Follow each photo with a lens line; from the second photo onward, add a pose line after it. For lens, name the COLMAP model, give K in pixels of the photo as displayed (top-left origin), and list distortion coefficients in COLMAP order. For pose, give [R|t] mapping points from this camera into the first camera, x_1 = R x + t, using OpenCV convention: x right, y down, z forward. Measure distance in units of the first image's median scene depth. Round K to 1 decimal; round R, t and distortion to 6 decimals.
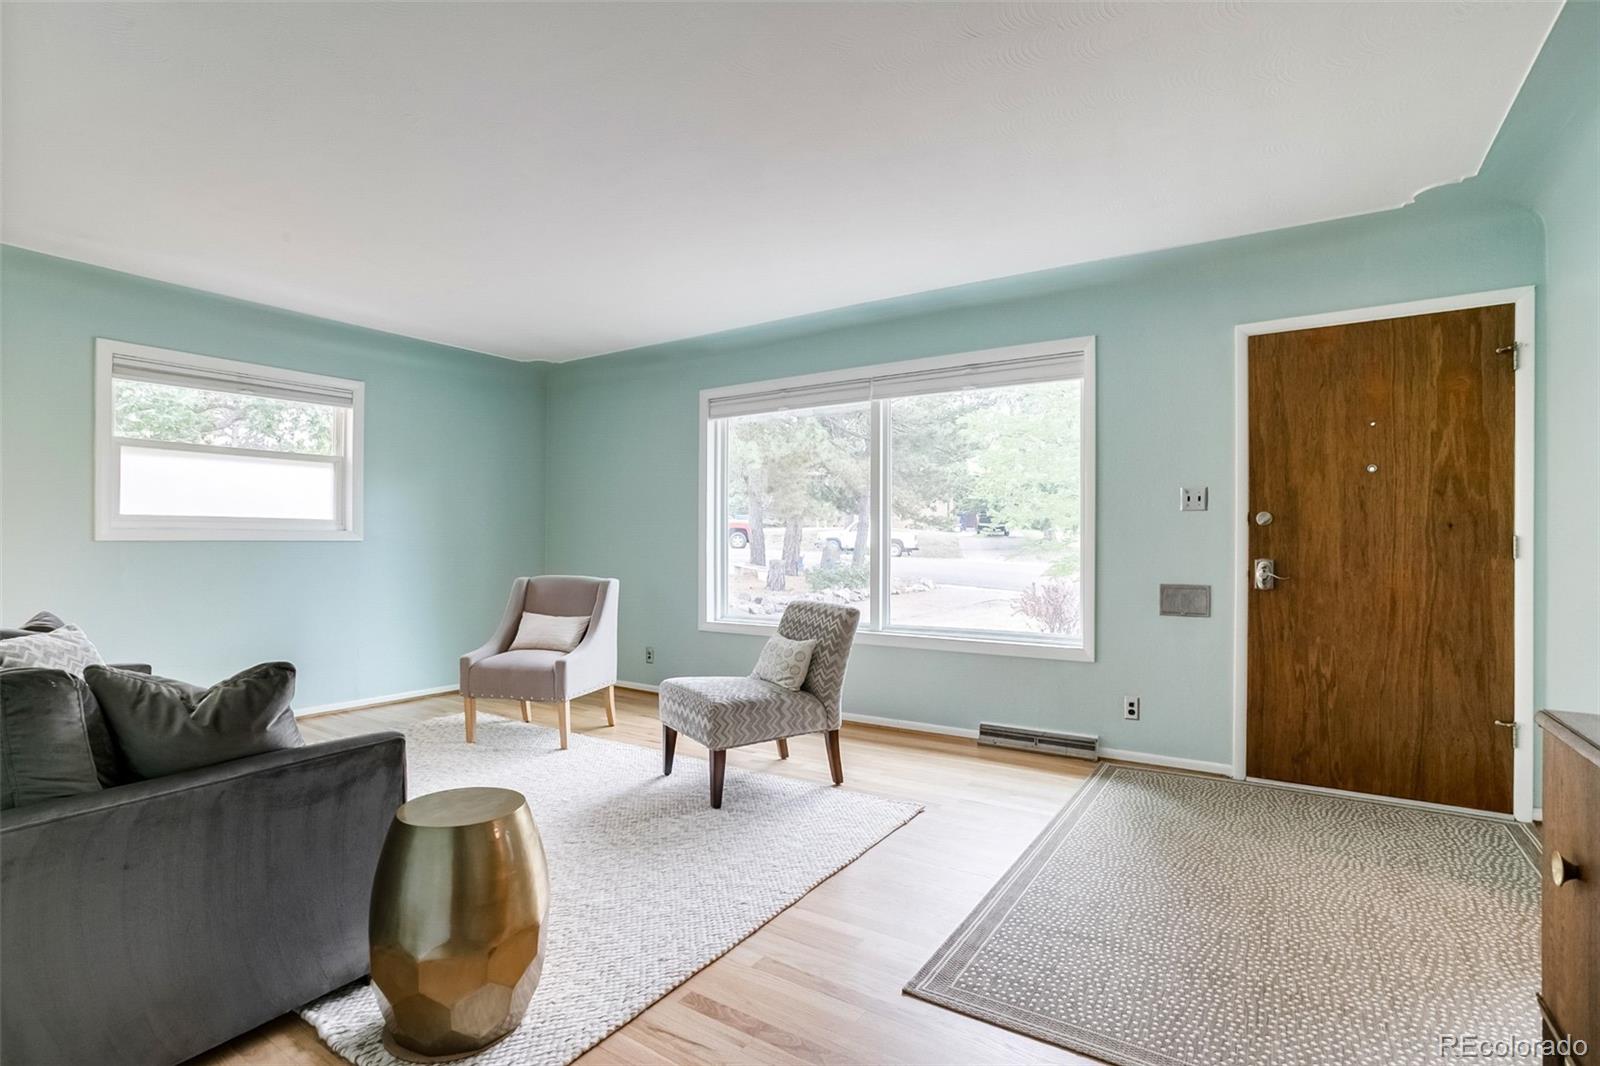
lens RADIAL K [[774.0, 0, 790.2], [0, 774.0, 539.7], [0, 0, 1]] dist [-0.075095, 0.049031]
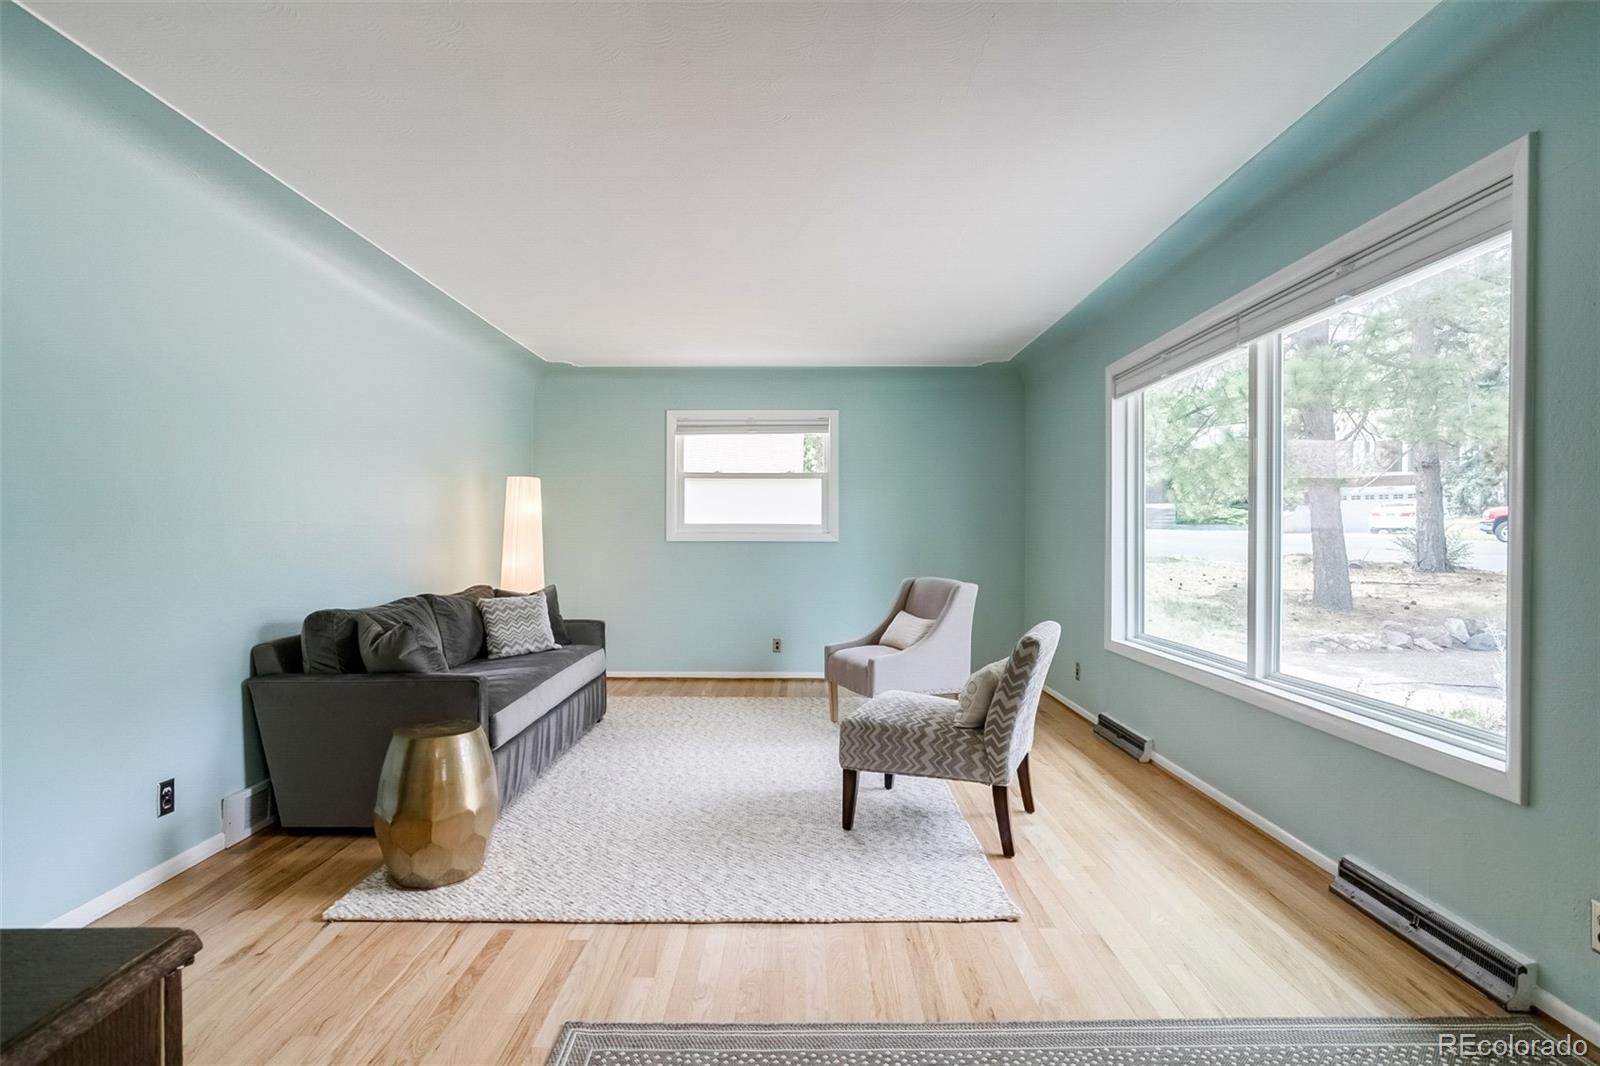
lens RADIAL K [[766.0, 0, 793.8], [0, 766.0, 536.6], [0, 0, 1]] dist [-0.063521, 0.032507]
pose [[0.550870, 0.003103, -0.834585, 0.569819], [0.000293, 0.999992, 0.003911, -0.014745], [0.834591, -0.002399, 0.550865, 0.371631]]
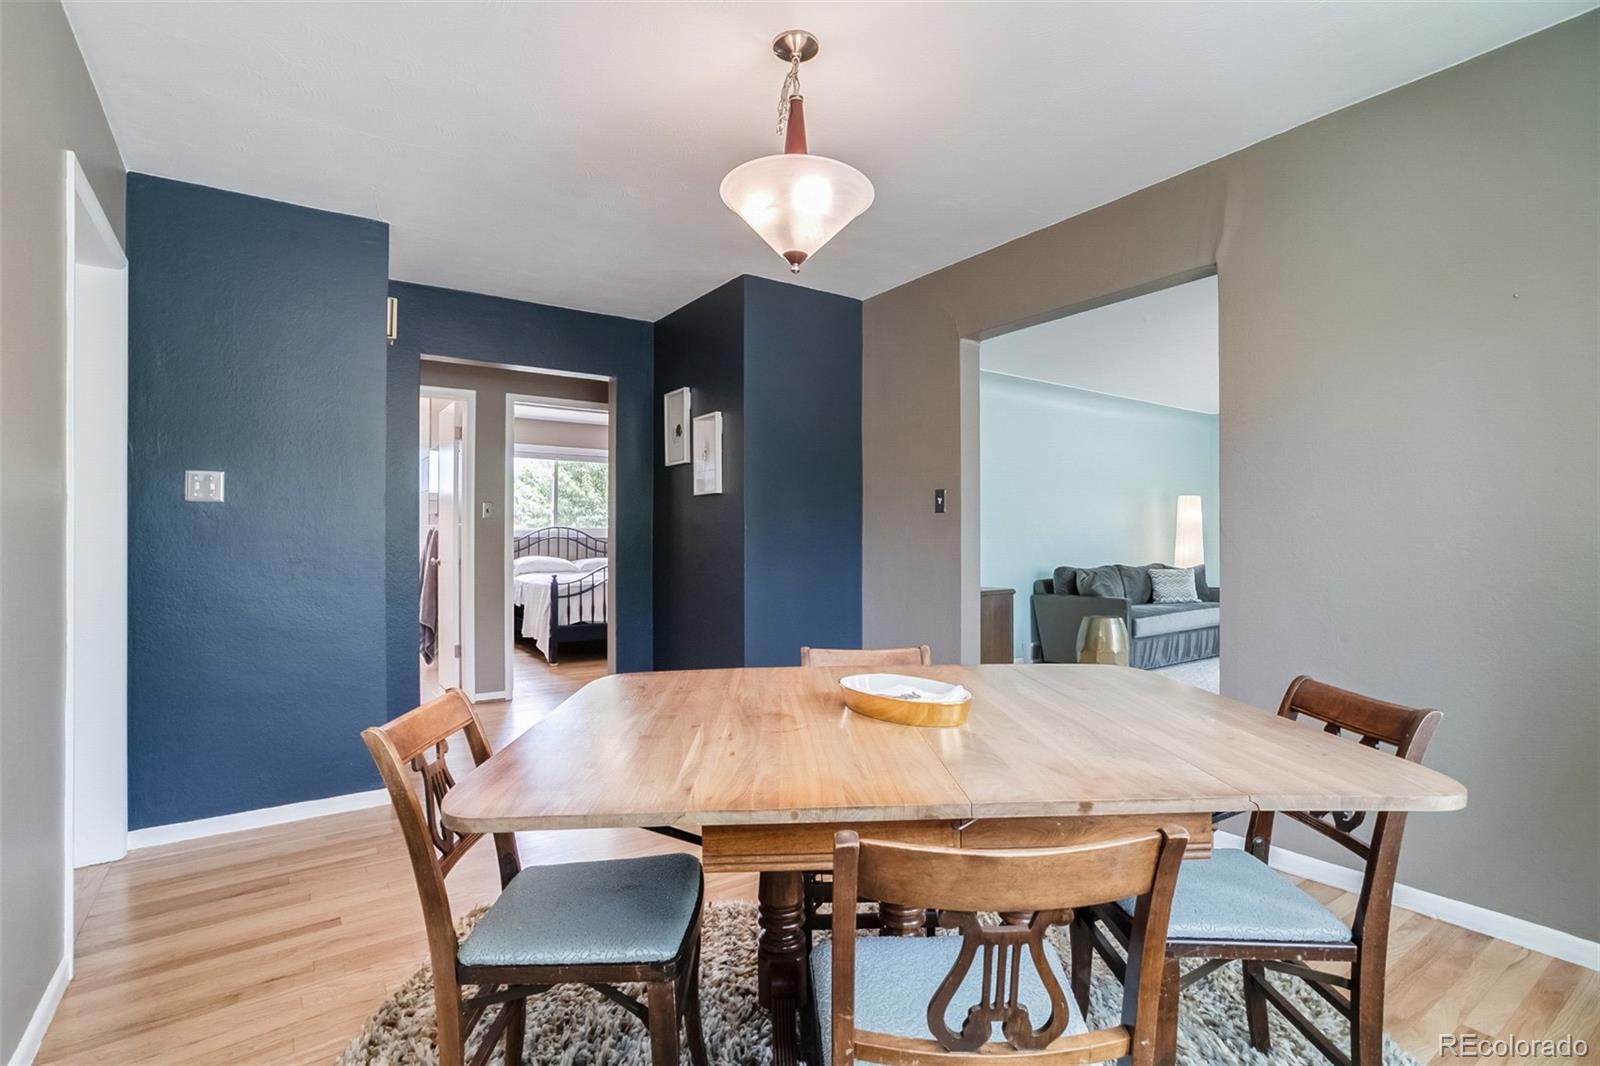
lens RADIAL K [[762.8, 0, 786.0], [0, 762.8, 531.3], [0, 0, 1]] dist [-0.050845, 0.022924]
pose [[-0.370664, -0.004274, -0.928757, 1.553091], [0.001092, 0.999987, -0.005037, -0.007159], [0.928766, -0.002881, -0.370654, 0.453263]]
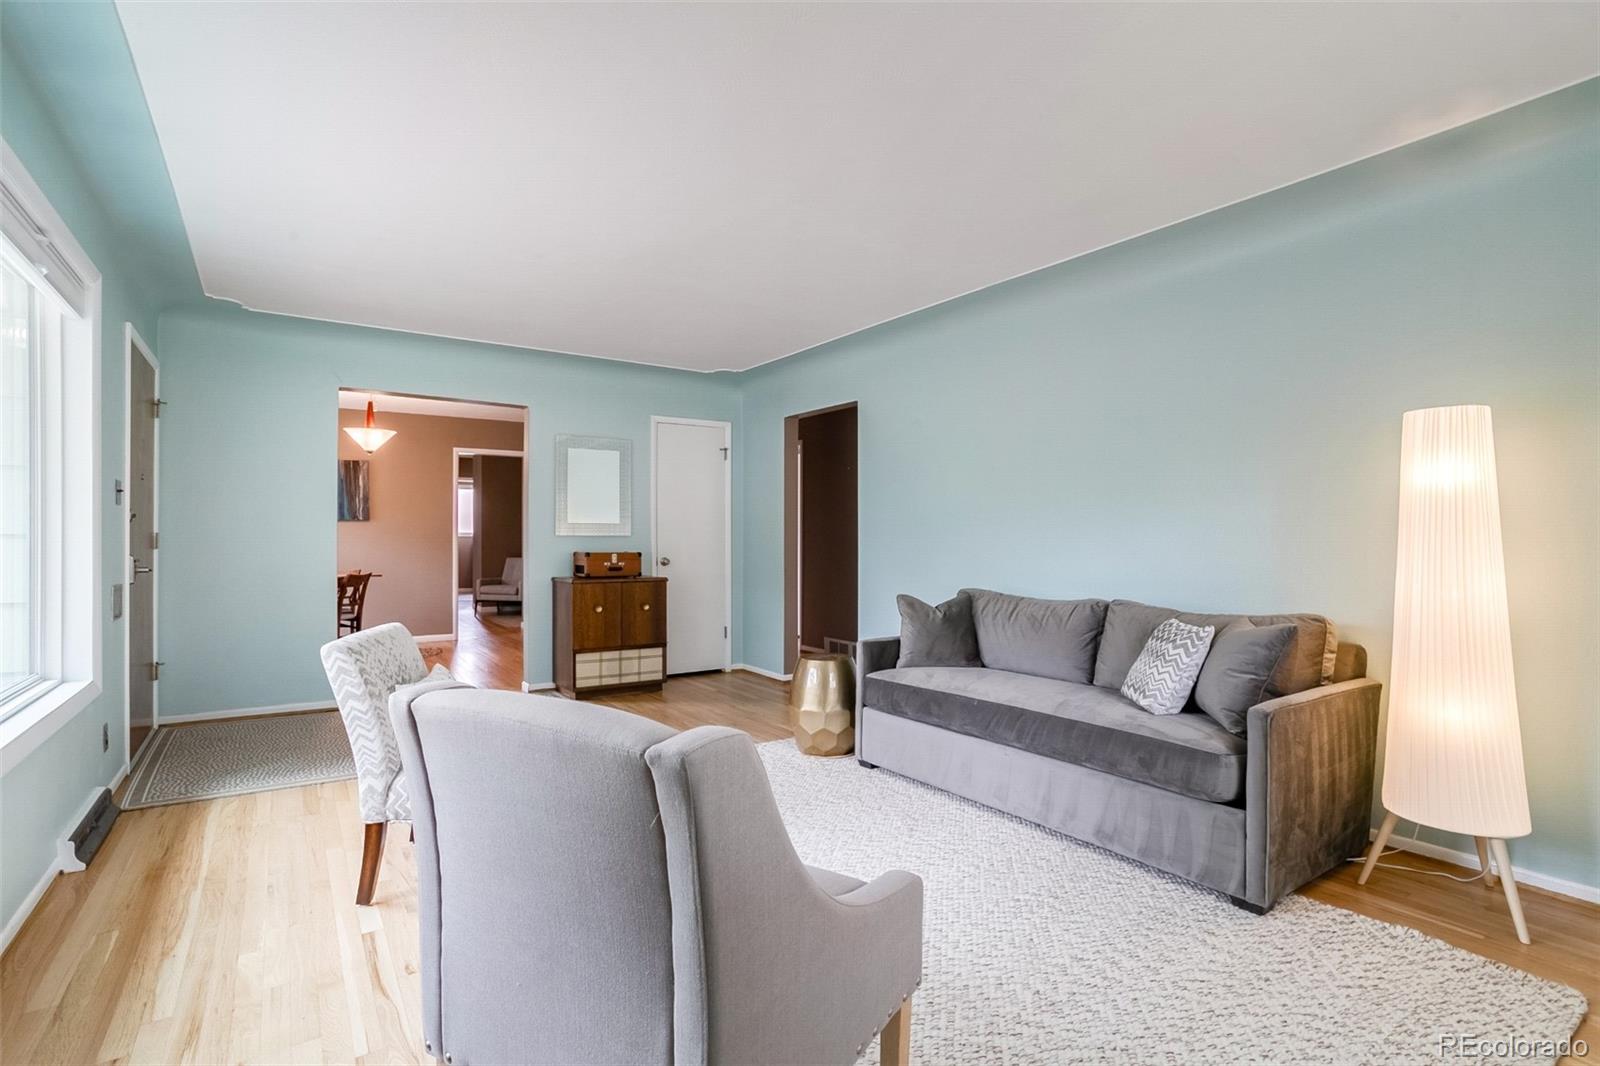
lens RADIAL K [[766.0, 0, 793.8], [0, 766.0, 536.6], [0, 0, 1]] dist [-0.063521, 0.032507]
pose [[-0.923070, -0.000211, 0.384631, -0.577339], [-0.000228, 1.000000, 0.000001, 0.001225], [-0.384631, -0.000087, -0.923070, 1.509918]]
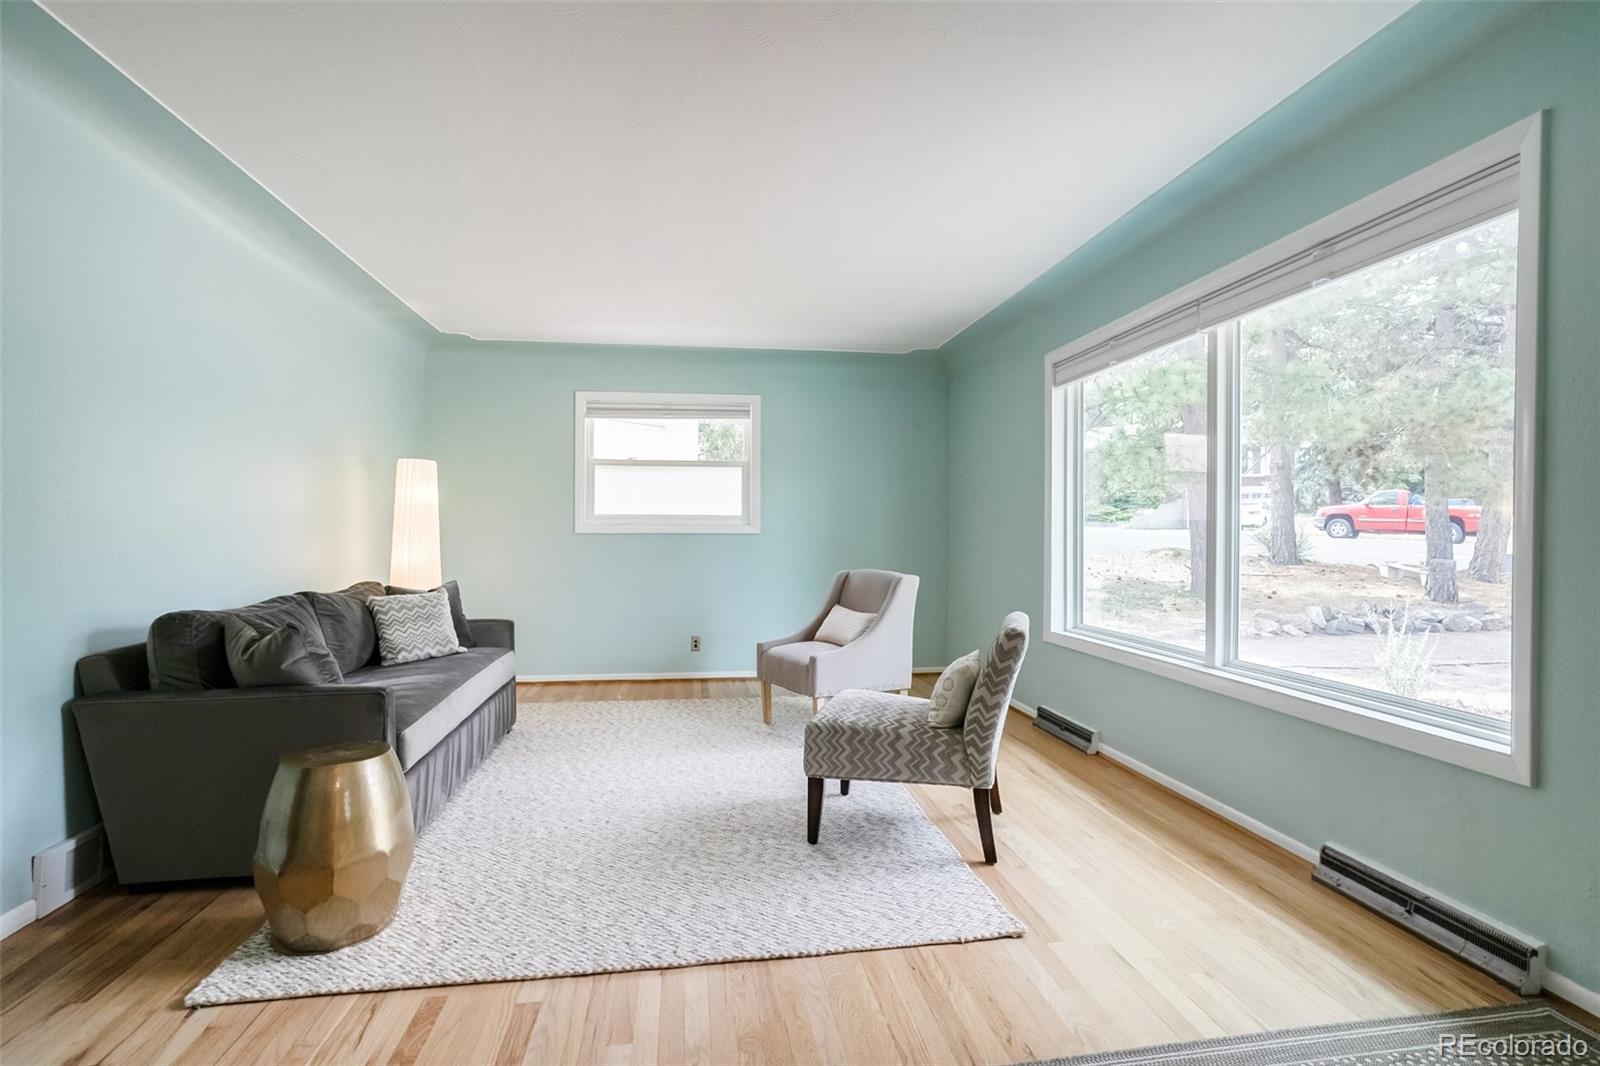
lens RADIAL K [[766.0, 0, 793.8], [0, 766.0, 536.6], [0, 0, 1]] dist [-0.063521, 0.032507]
pose [[0.670571, 0.005802, -0.741822, 0.458822], [-0.000366, 0.999972, 0.007490, -0.003138], [0.741845, -0.004751, 0.670555, 0.356575]]
